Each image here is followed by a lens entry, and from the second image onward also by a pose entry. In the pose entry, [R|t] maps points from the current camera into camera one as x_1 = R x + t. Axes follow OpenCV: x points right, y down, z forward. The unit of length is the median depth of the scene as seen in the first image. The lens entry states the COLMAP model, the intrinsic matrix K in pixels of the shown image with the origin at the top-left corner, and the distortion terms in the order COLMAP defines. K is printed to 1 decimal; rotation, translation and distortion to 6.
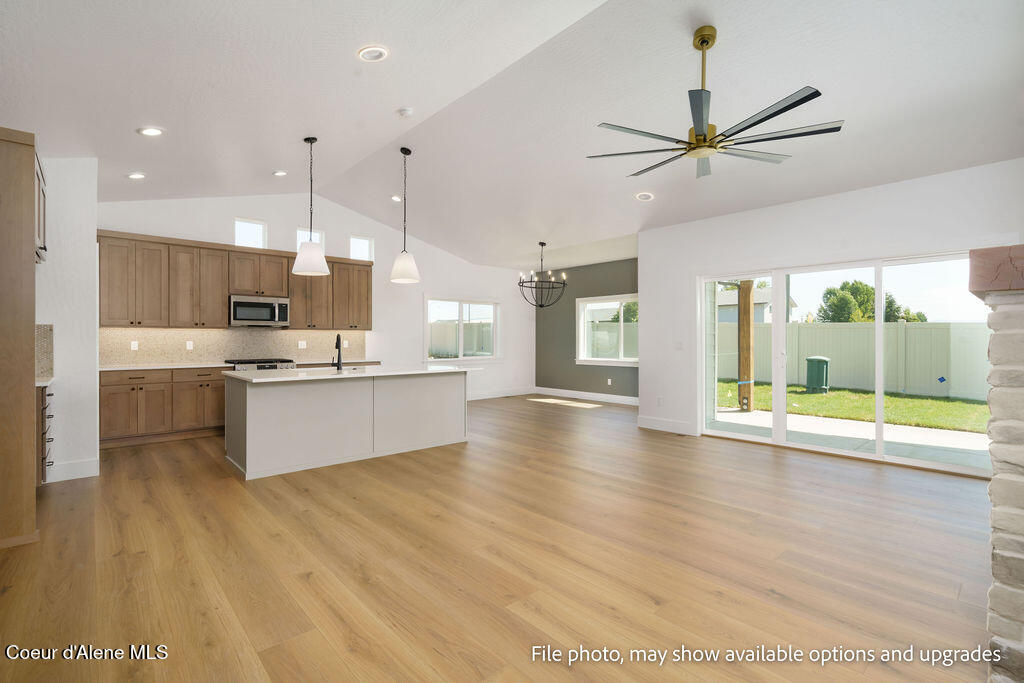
lens RADIAL K [[469.3, 0, 508.3], [0, 469.3, 339.1], [0, 0, 1]] dist [-0.003733, -0.000334]
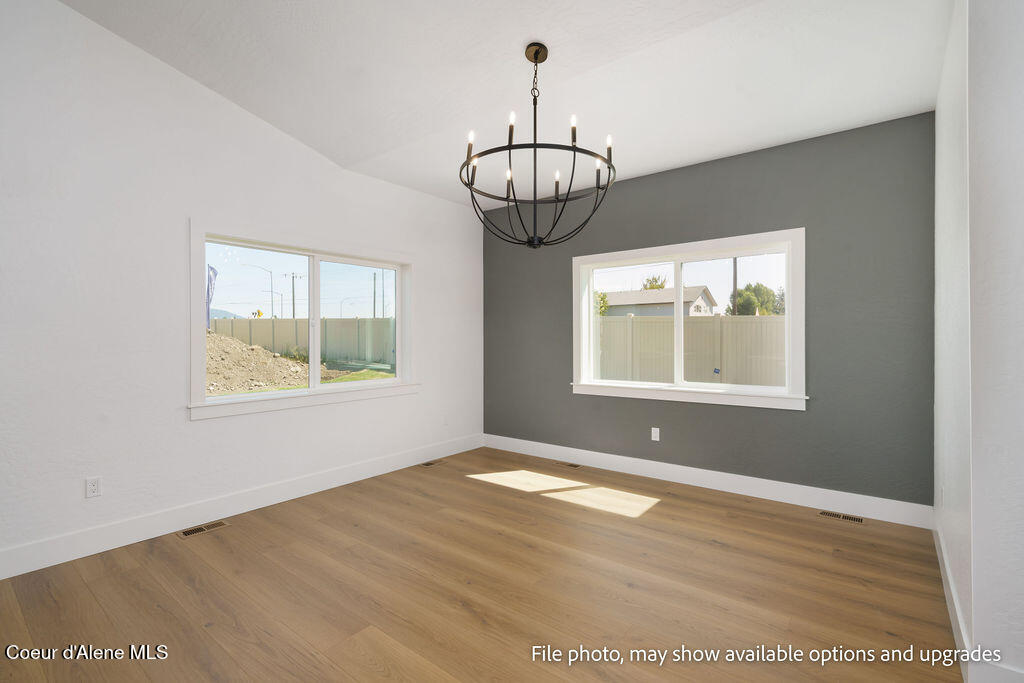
lens RADIAL K [[469.3, 0, 508.3], [0, 469.3, 339.1], [0, 0, 1]] dist [-0.003733, -0.000334]
pose [[0.986089, -0.003757, 0.166173, -0.001096], [0.003465, 0.999992, 0.002045, -0.004151], [-0.166179, -0.001441, 0.986094, 0.699239]]
